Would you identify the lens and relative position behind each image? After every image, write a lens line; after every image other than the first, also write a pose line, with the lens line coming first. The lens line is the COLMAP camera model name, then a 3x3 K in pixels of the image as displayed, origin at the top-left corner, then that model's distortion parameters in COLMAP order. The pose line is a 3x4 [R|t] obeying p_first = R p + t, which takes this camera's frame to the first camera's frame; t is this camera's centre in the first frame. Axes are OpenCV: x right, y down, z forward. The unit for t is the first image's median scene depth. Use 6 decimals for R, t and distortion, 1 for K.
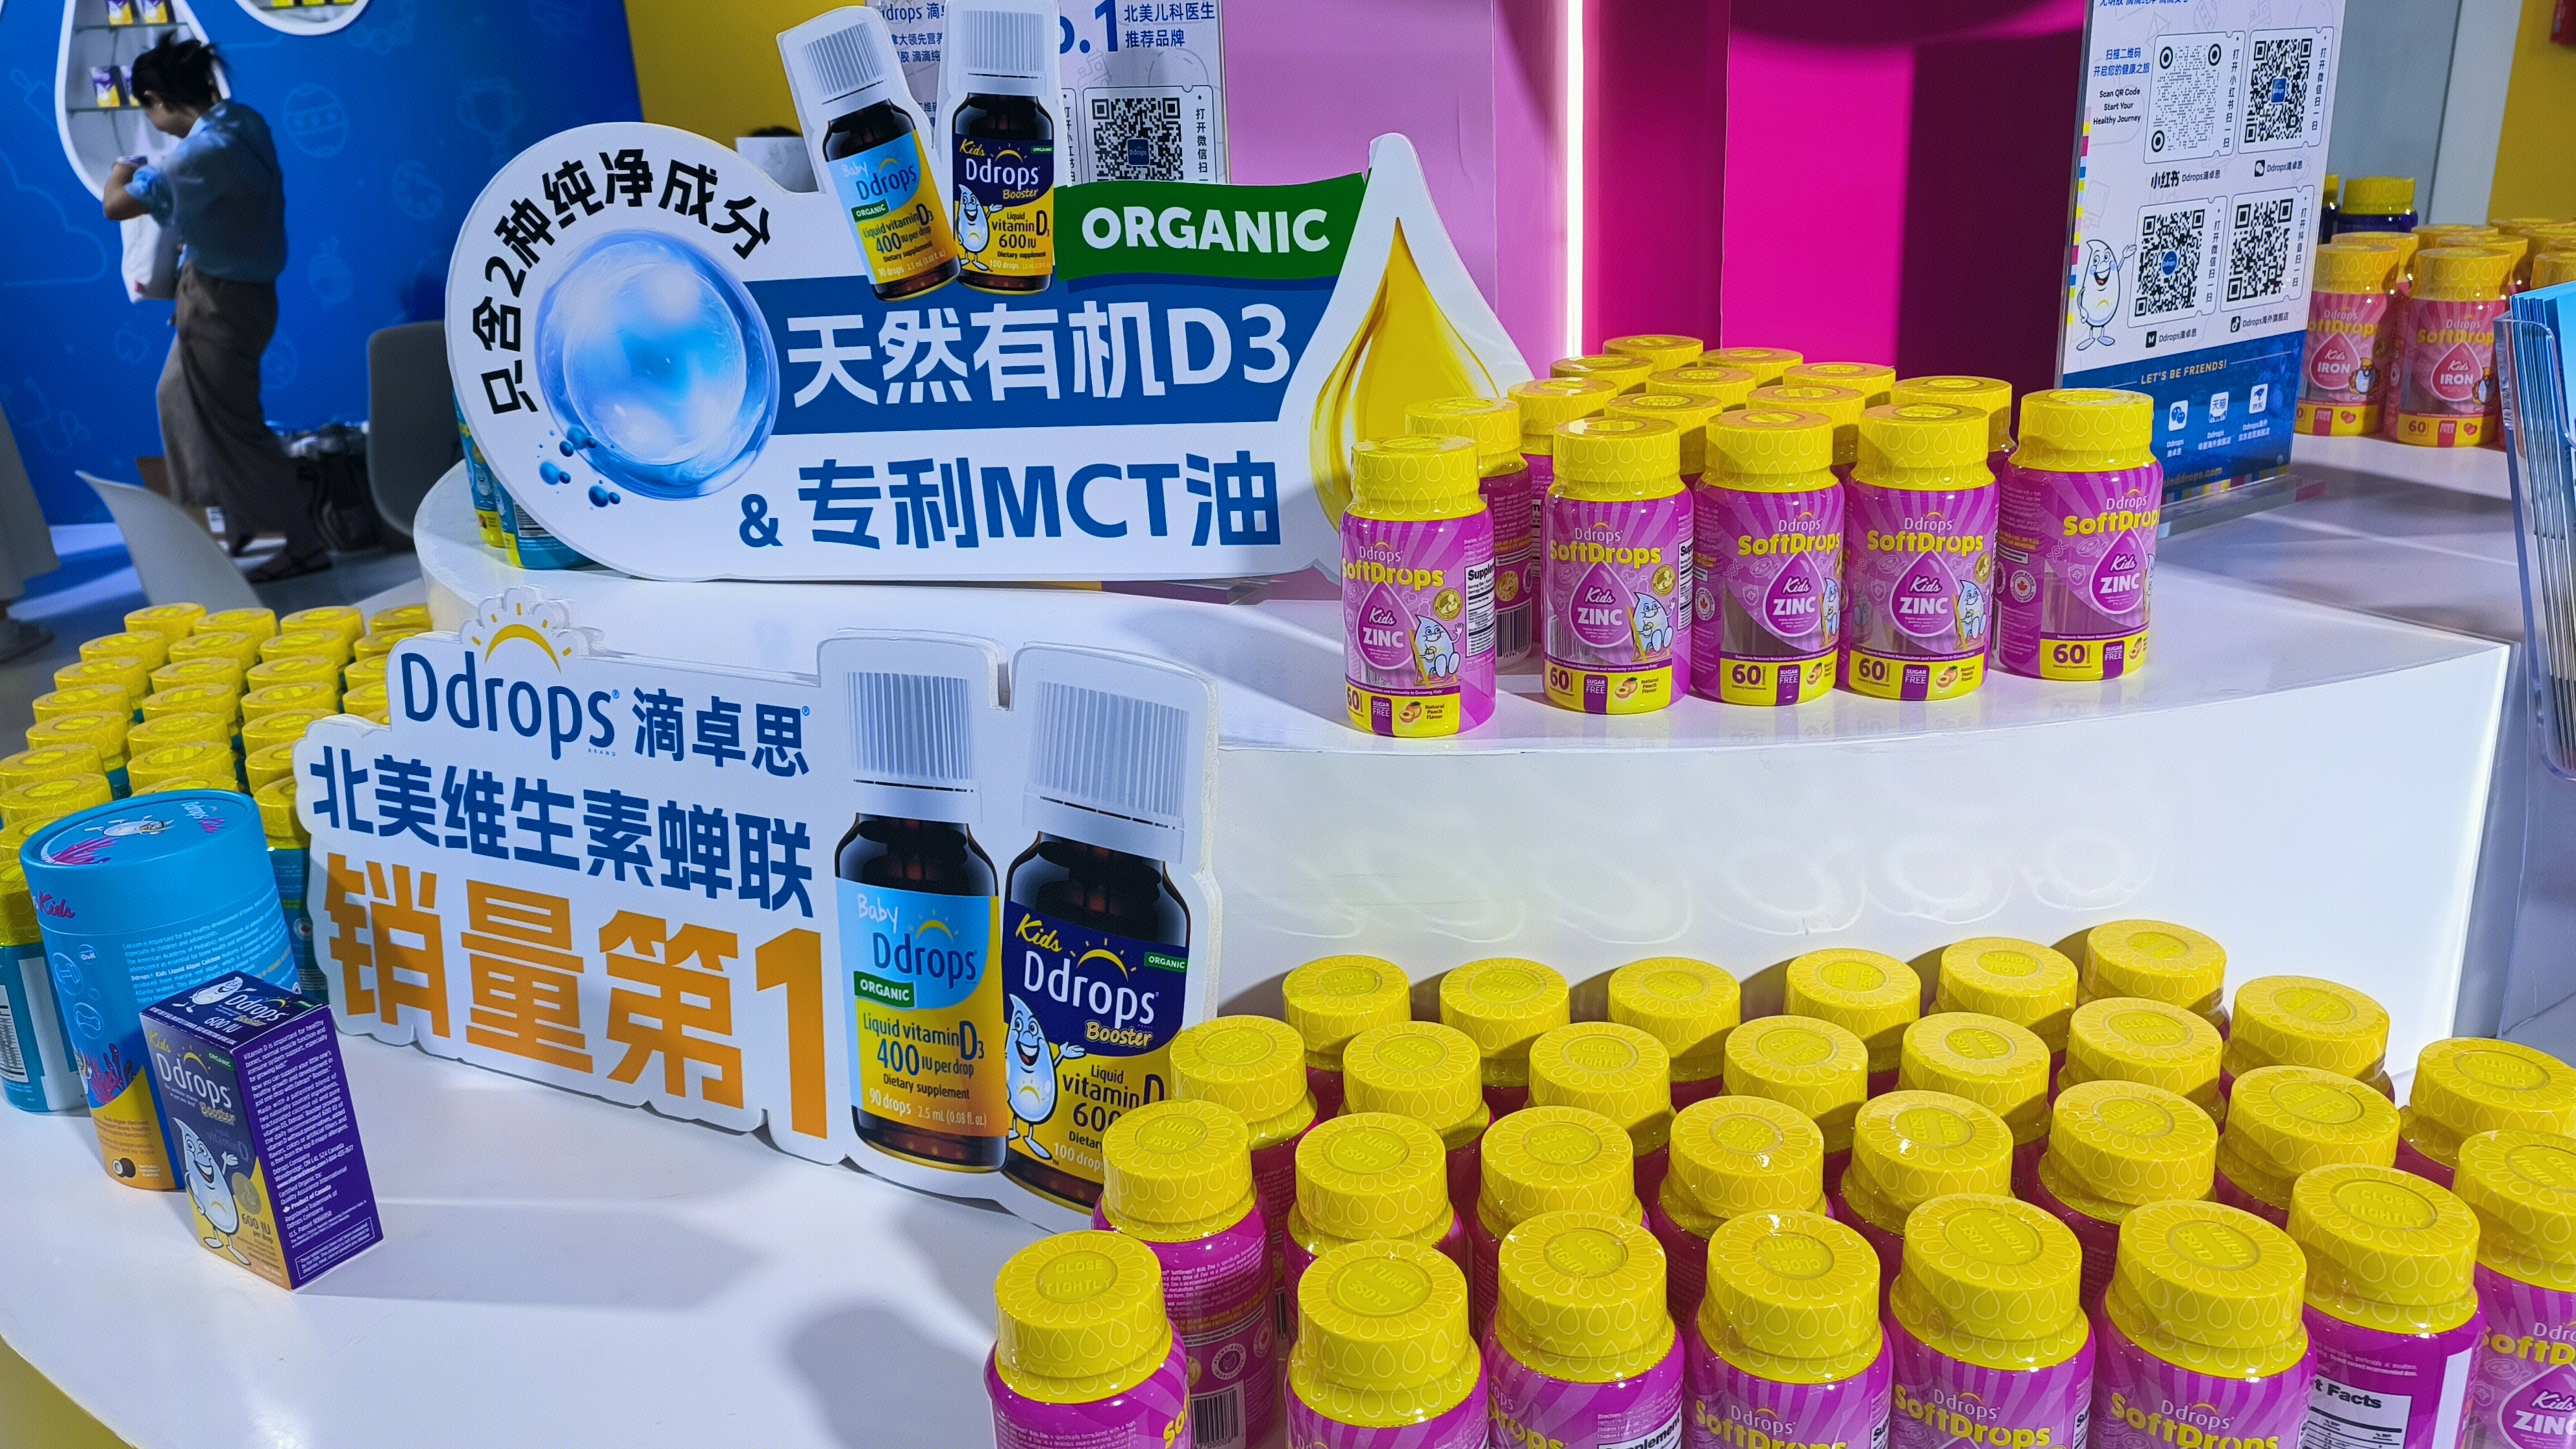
lens RADIAL K [[1821.6, 0, 1285.9], [0, 1821.6, 755.0], [0, 0, 1]] dist [0.012738, 0.003543]
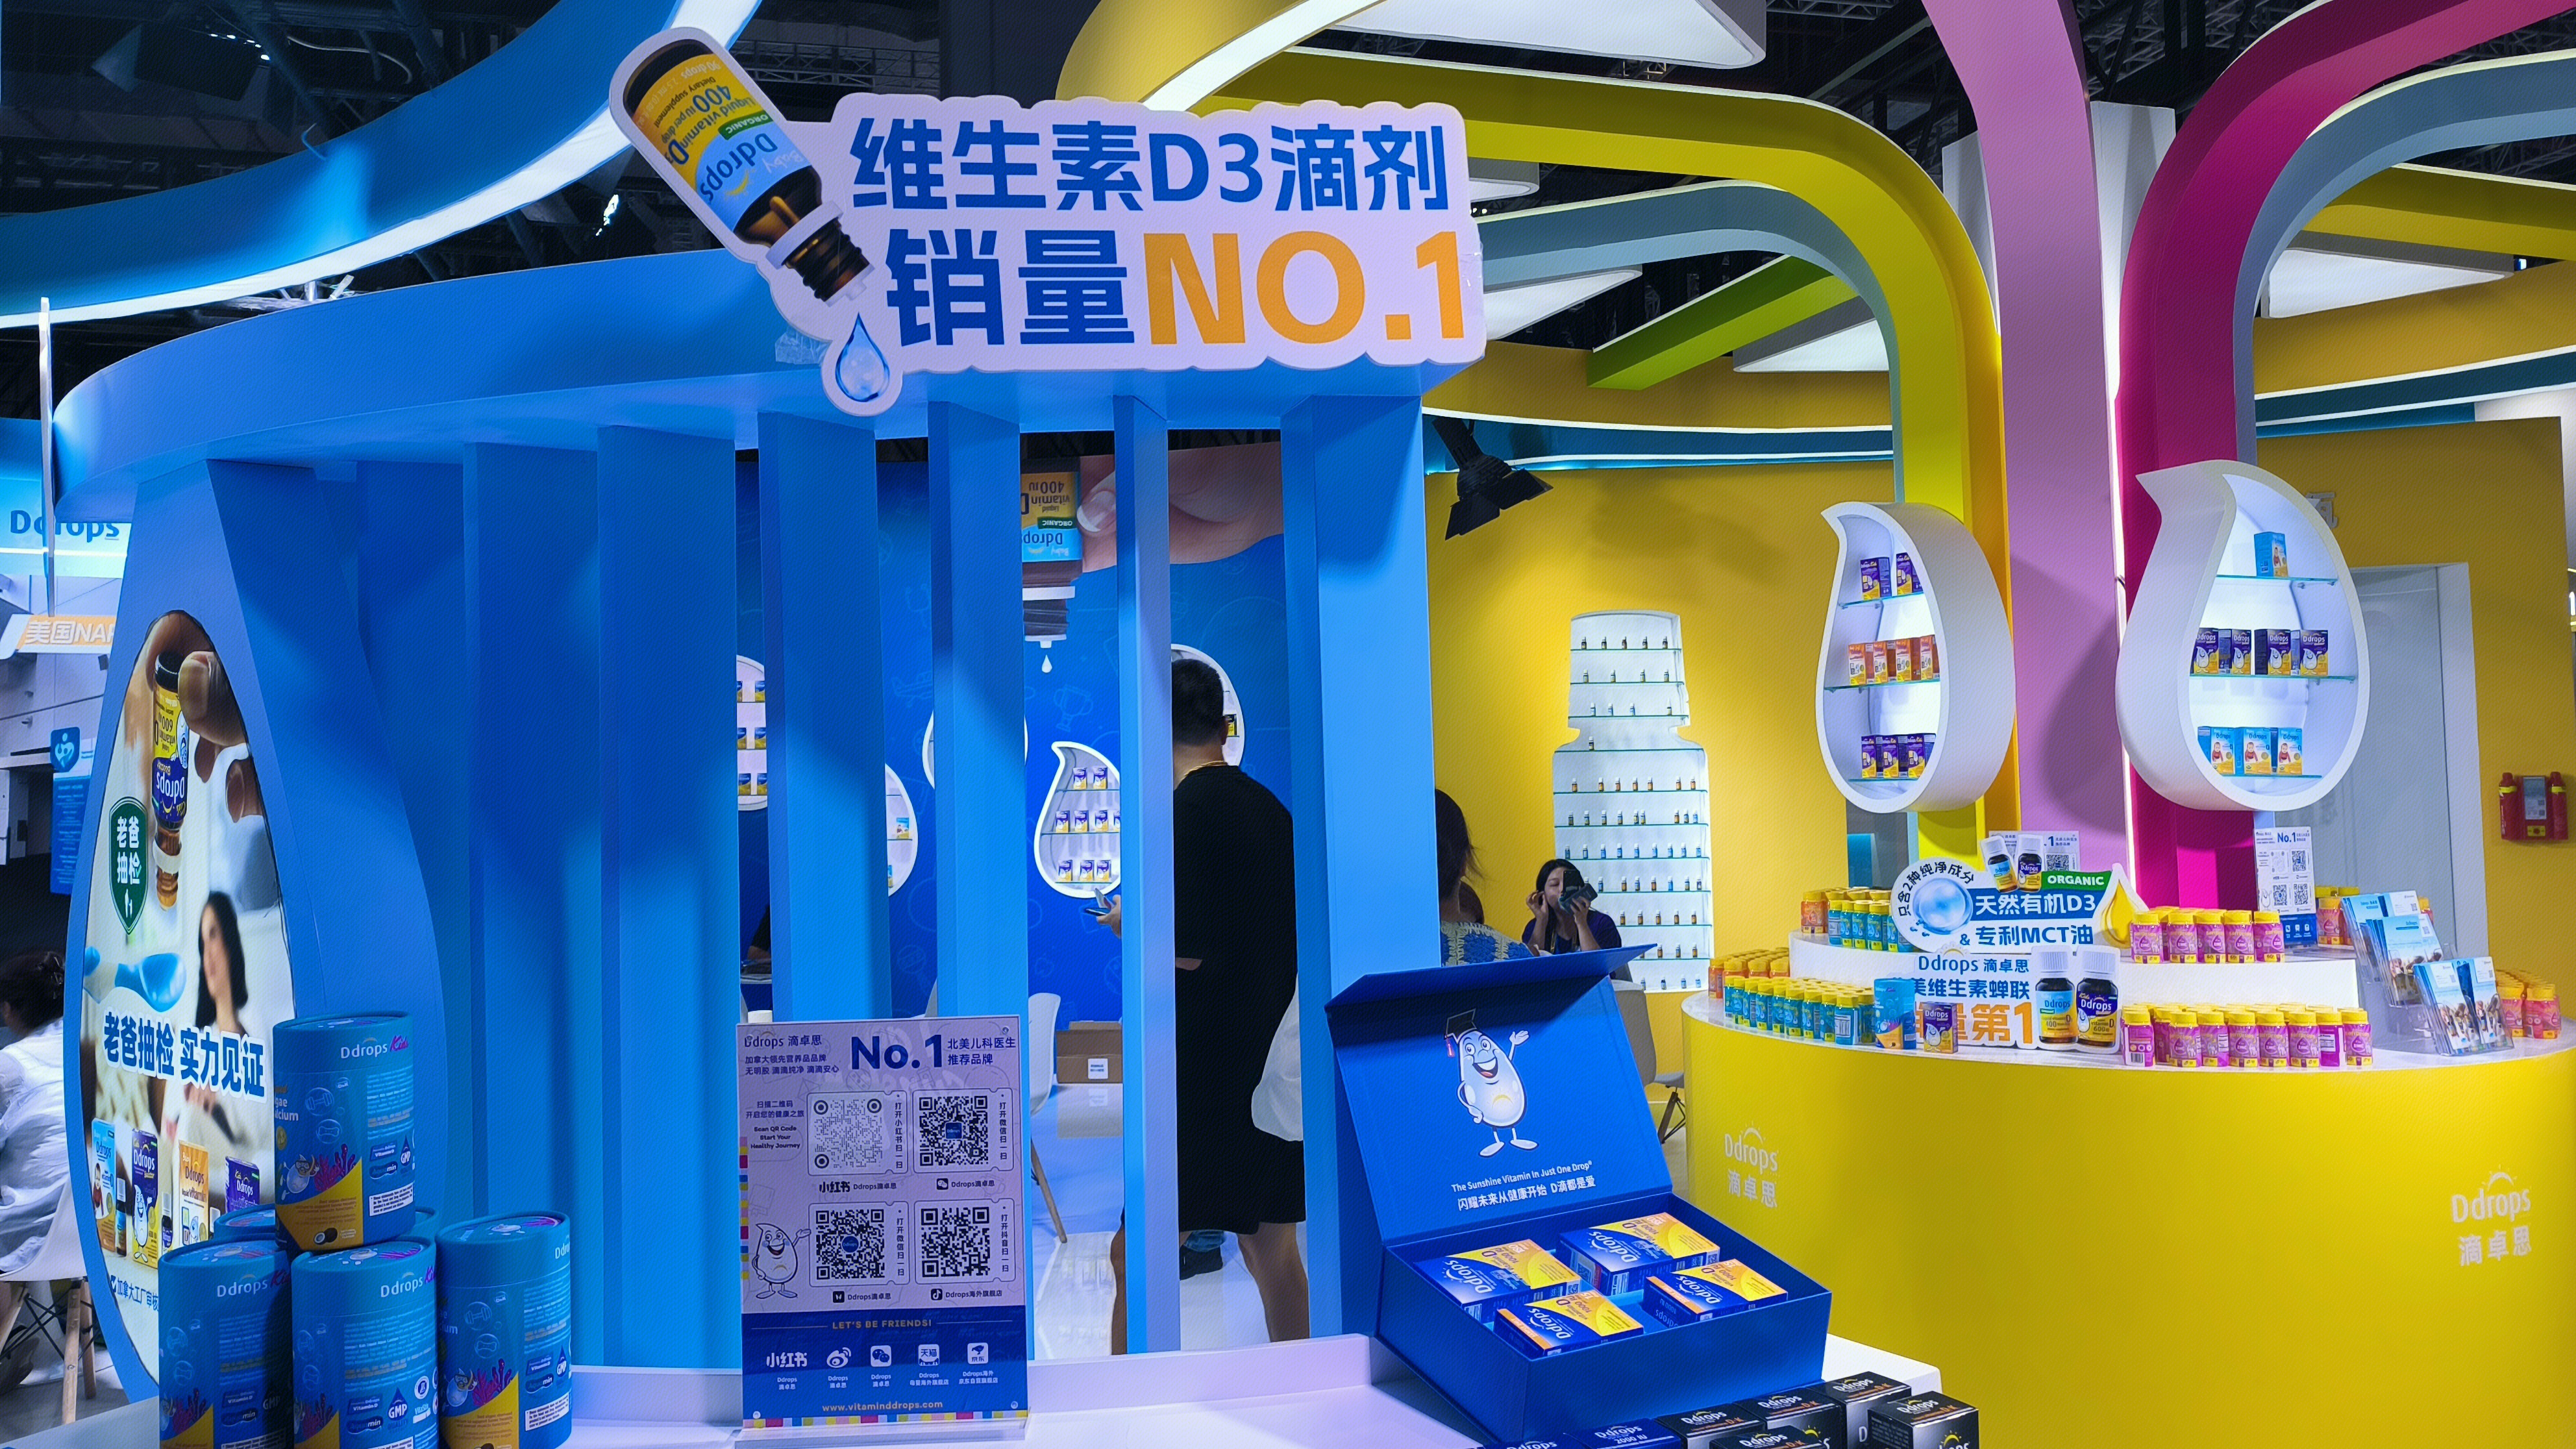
lens RADIAL K [[1821.6, 0, 1285.9], [0, 1821.6, 755.0], [0, 0, 1]] dist [0.012738, 0.003543]
pose [[0.996255, 0.024986, -0.082771, -1.746295], [-0.054565, 0.924305, -0.377733, 1.364411], [0.067068, 0.380835, 0.922208, -3.782429]]
